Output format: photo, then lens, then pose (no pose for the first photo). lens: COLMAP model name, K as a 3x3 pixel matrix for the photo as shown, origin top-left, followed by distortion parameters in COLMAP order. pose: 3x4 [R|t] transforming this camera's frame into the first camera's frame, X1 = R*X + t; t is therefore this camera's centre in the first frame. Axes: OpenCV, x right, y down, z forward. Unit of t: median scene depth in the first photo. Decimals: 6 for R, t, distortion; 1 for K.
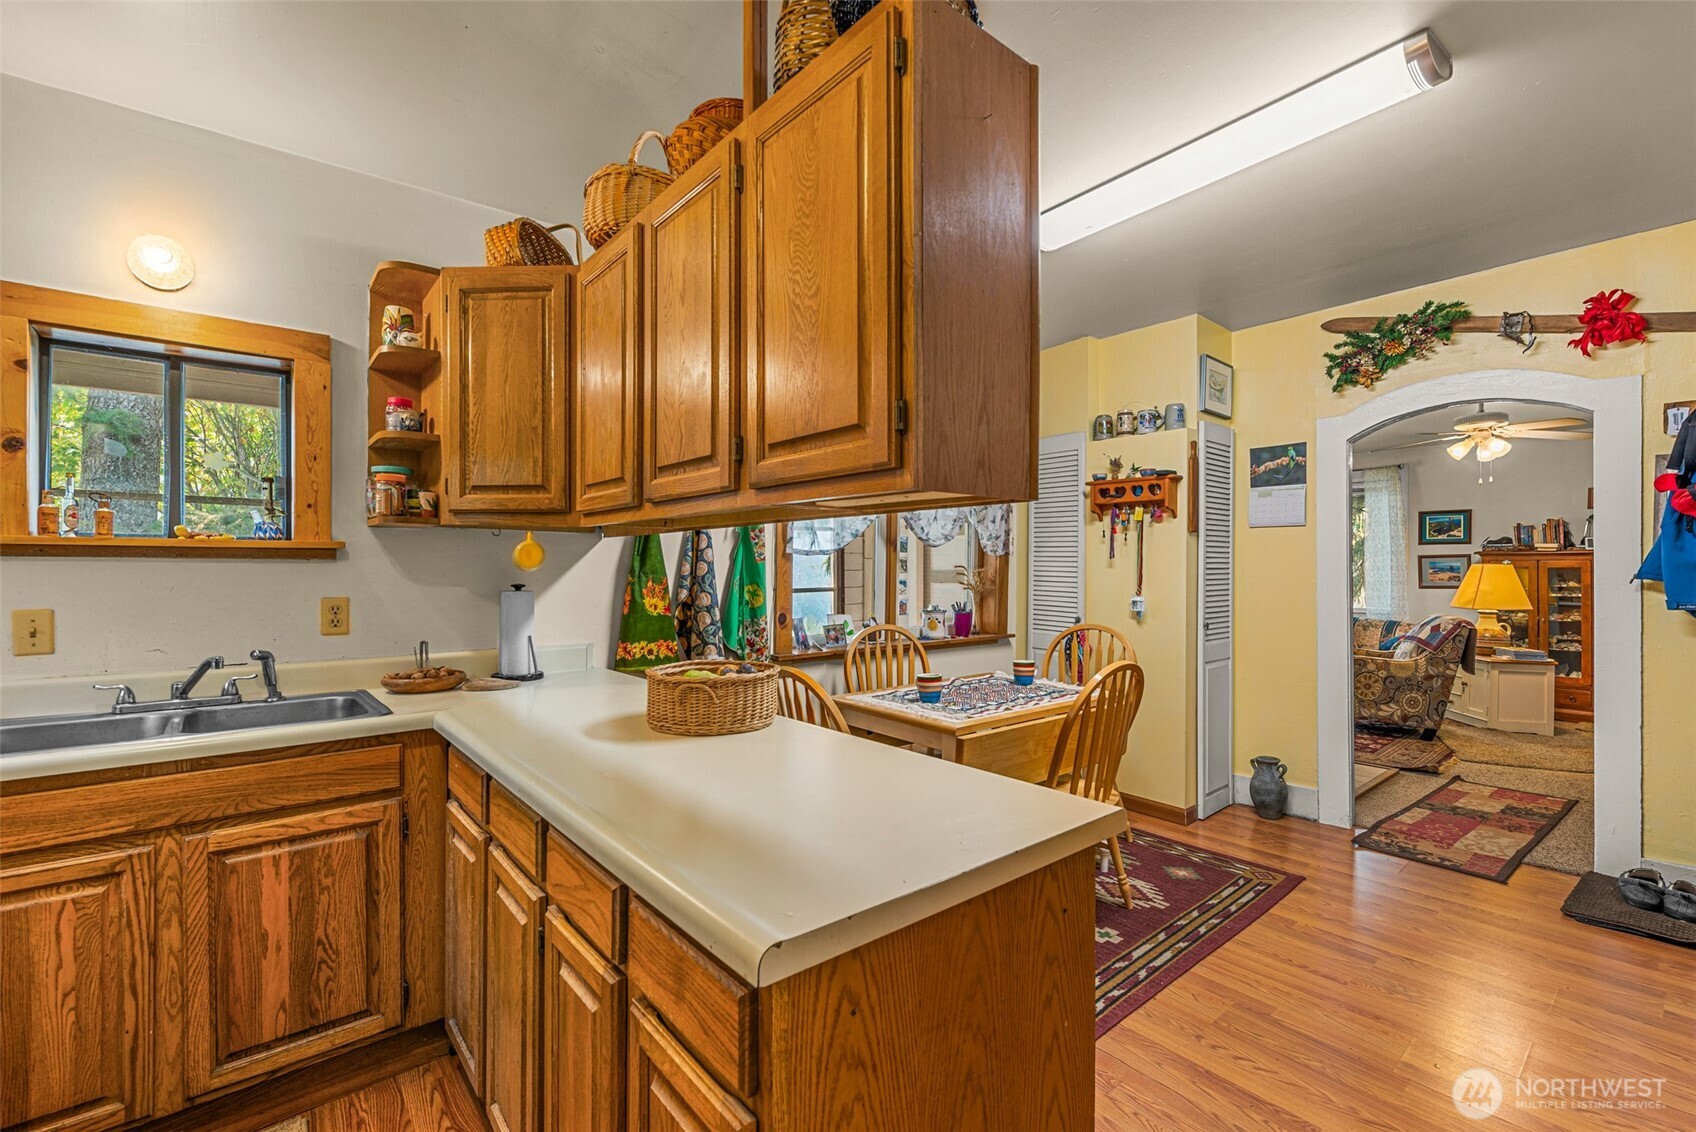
lens RADIAL K [[734.1, 0, 854.4], [0, 734.1, 563.2], [0, 0, 1]] dist [-0.001097, -0.000035]
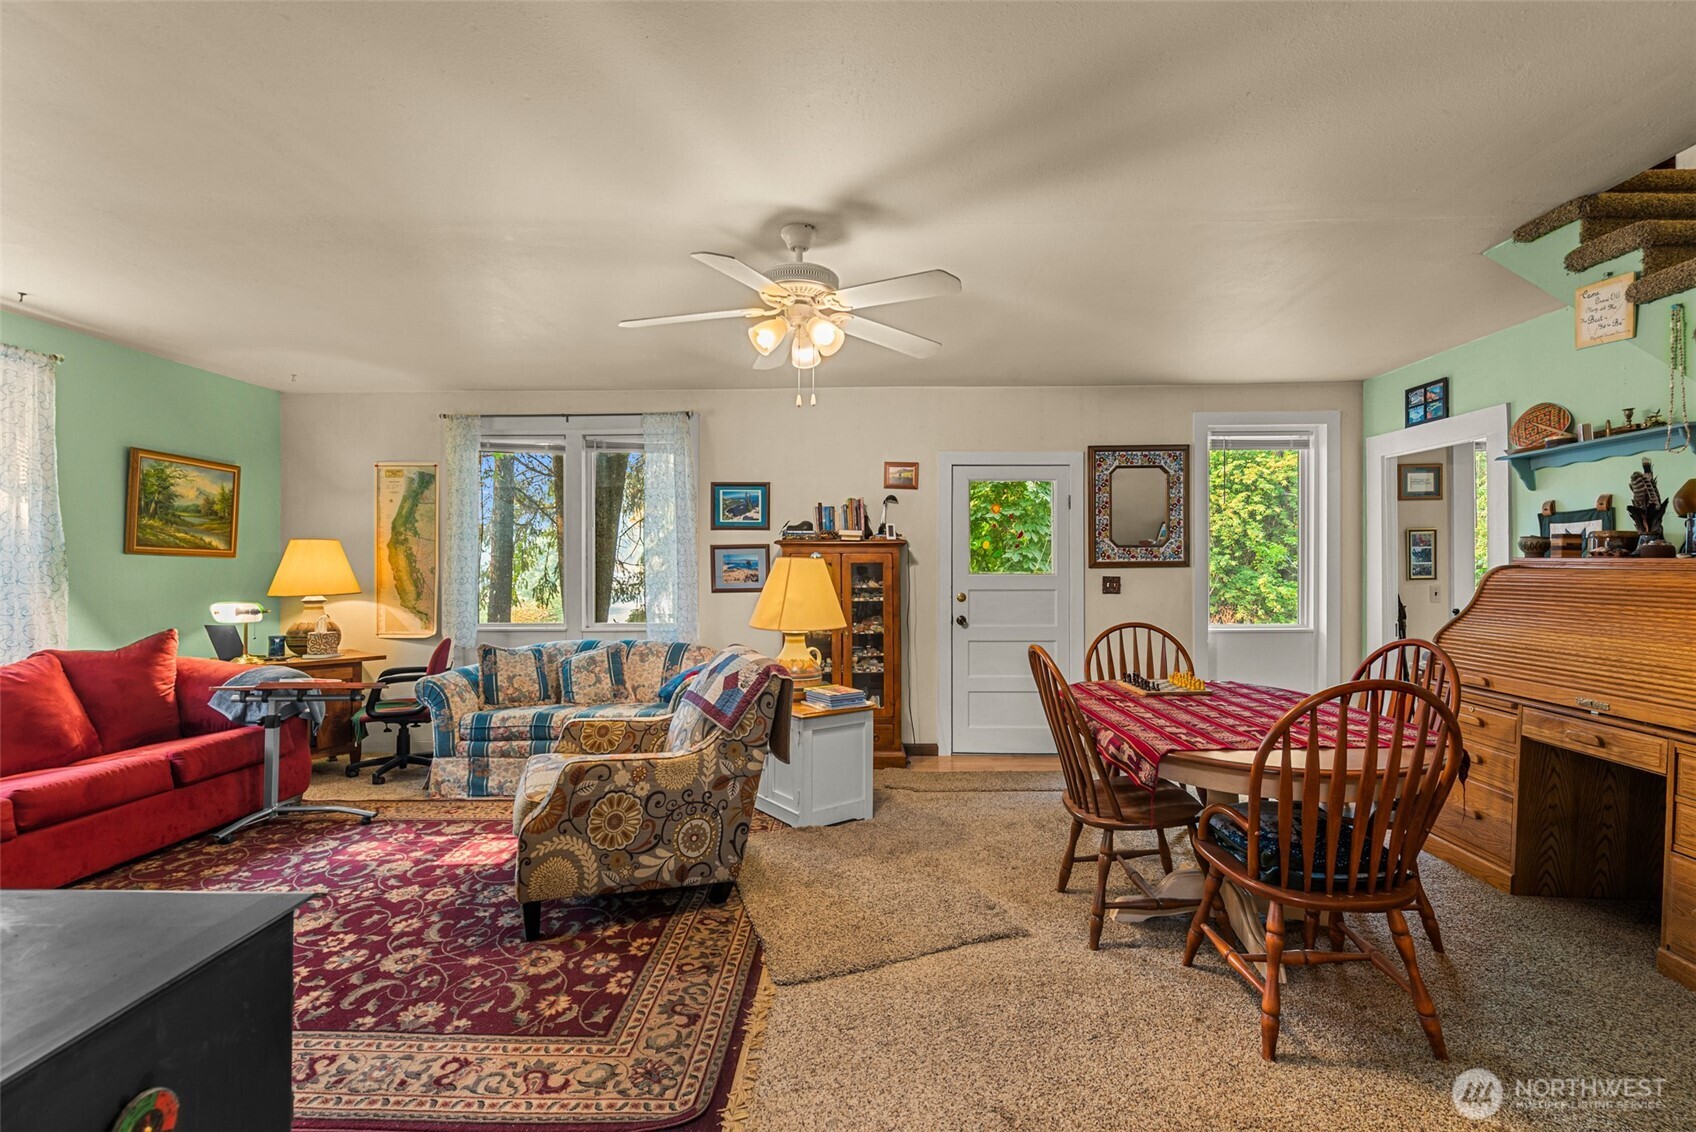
lens RADIAL K [[734.1, 0, 854.4], [0, 734.1, 563.2], [0, 0, 1]] dist [-0.001097, -0.000035]
pose [[0.668007, -0.004885, 0.744139, 1.339347], [-0.001832, 0.999965, 0.008208, 0.000768], [-0.744152, -0.006846, 0.667975, 1.698731]]
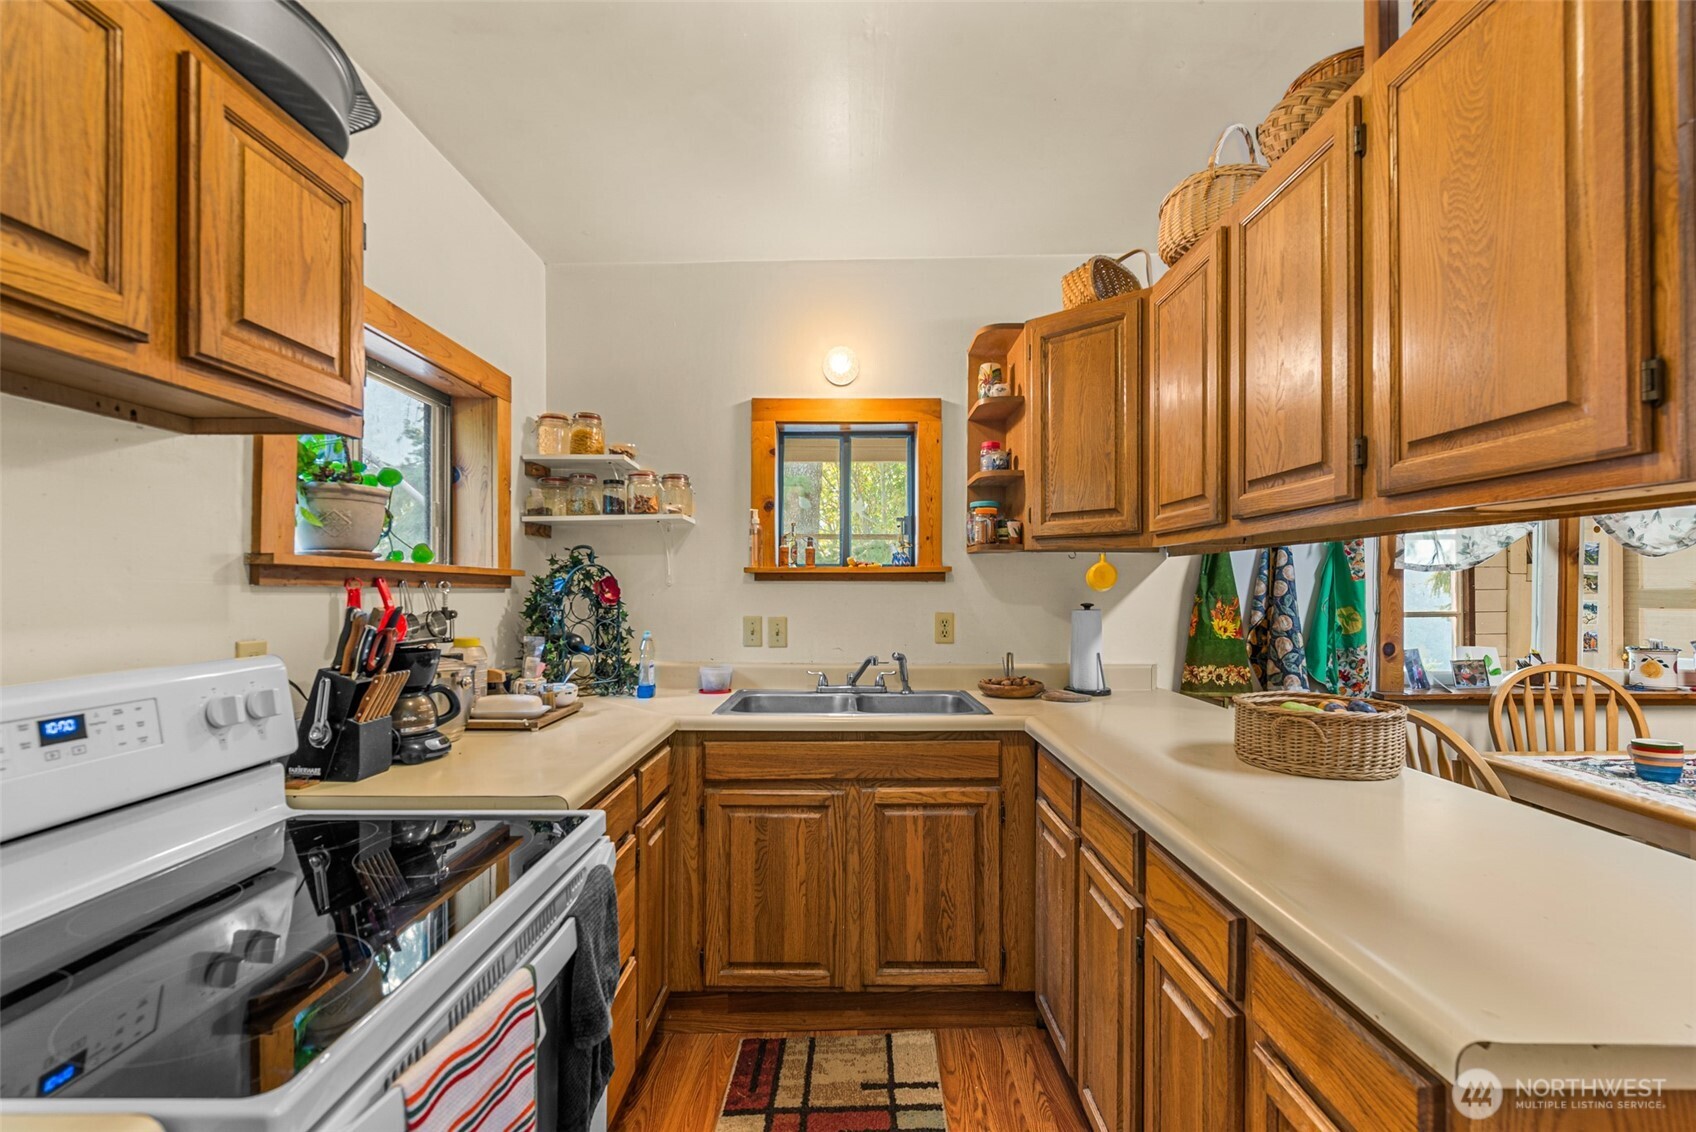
lens RADIAL K [[739.2, 0, 853.8], [0, 739.2, 579.0], [0, 0, 1]] dist [-0.000424, -0.000861]
pose [[0.762243, -0.008717, -0.647233, -0.033946], [0.006093, 0.999962, -0.006292, -0.002488], [0.647263, 0.000852, 0.762267, -0.033657]]
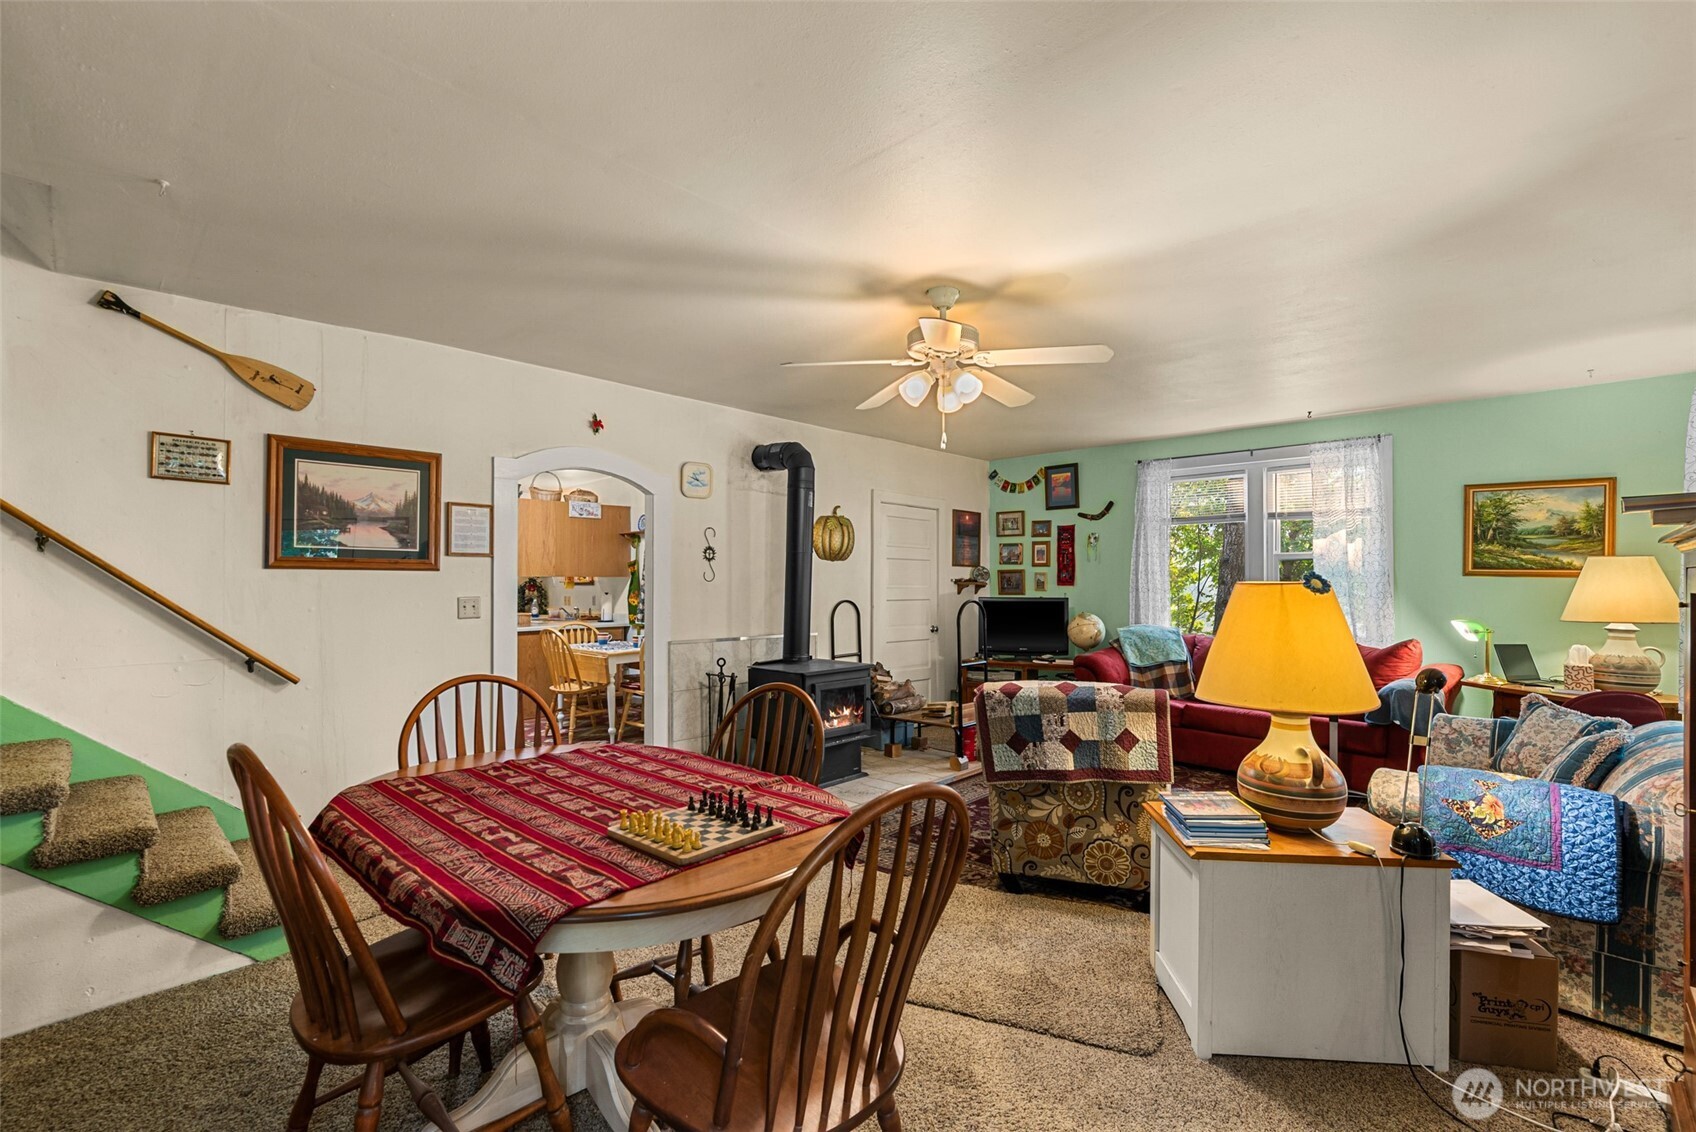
lens RADIAL K [[739.2, 0, 853.8], [0, 739.2, 579.0], [0, 0, 1]] dist [-0.000424, -0.000861]
pose [[0.100341, -0.006360, -0.994933, 3.893118], [0.010730, 0.999928, -0.005310, -0.003665], [0.994895, -0.010142, 0.100402, 2.375004]]
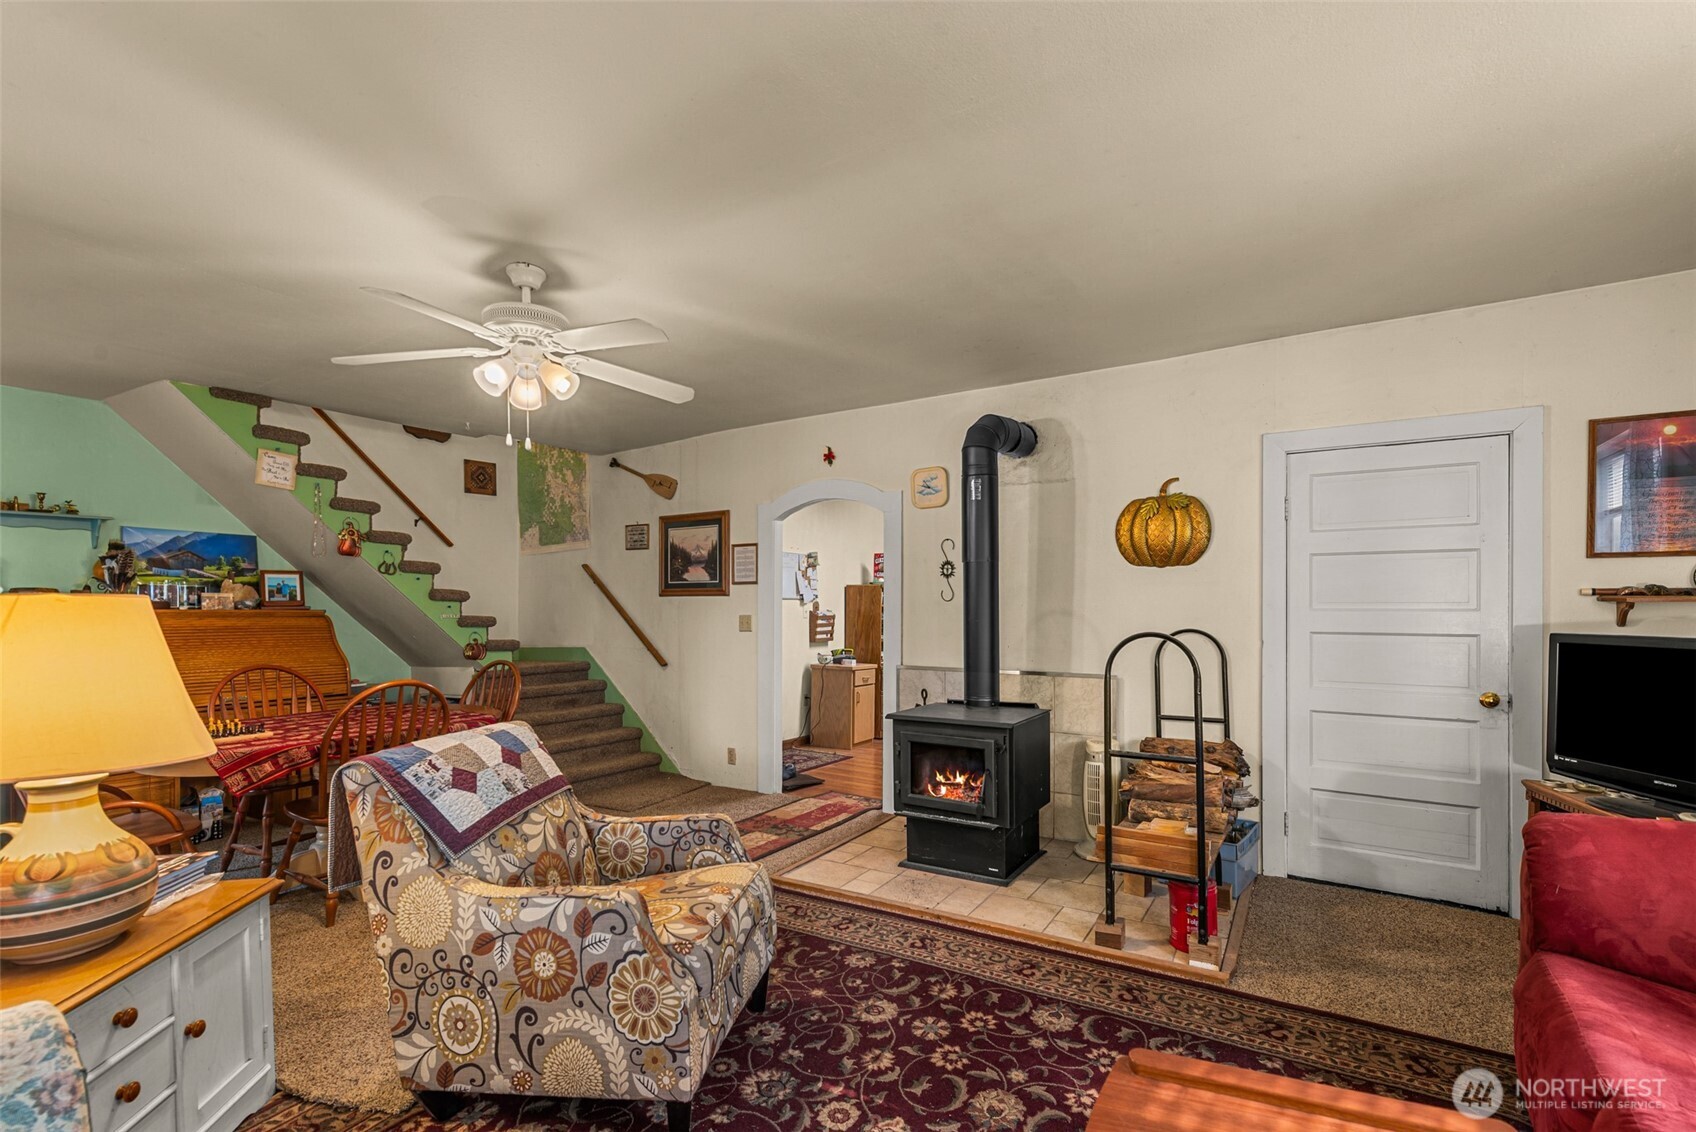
lens RADIAL K [[751.4, 0, 856.2], [0, 751.4, 613.4], [0, 0, 1]] dist [0.001672, 0.000315]
pose [[-0.951763, 0.004104, -0.306807, 2.169272], [0.005486, 0.999978, -0.003642, 0.031086], [0.306785, -0.005150, -0.951765, 4.289142]]
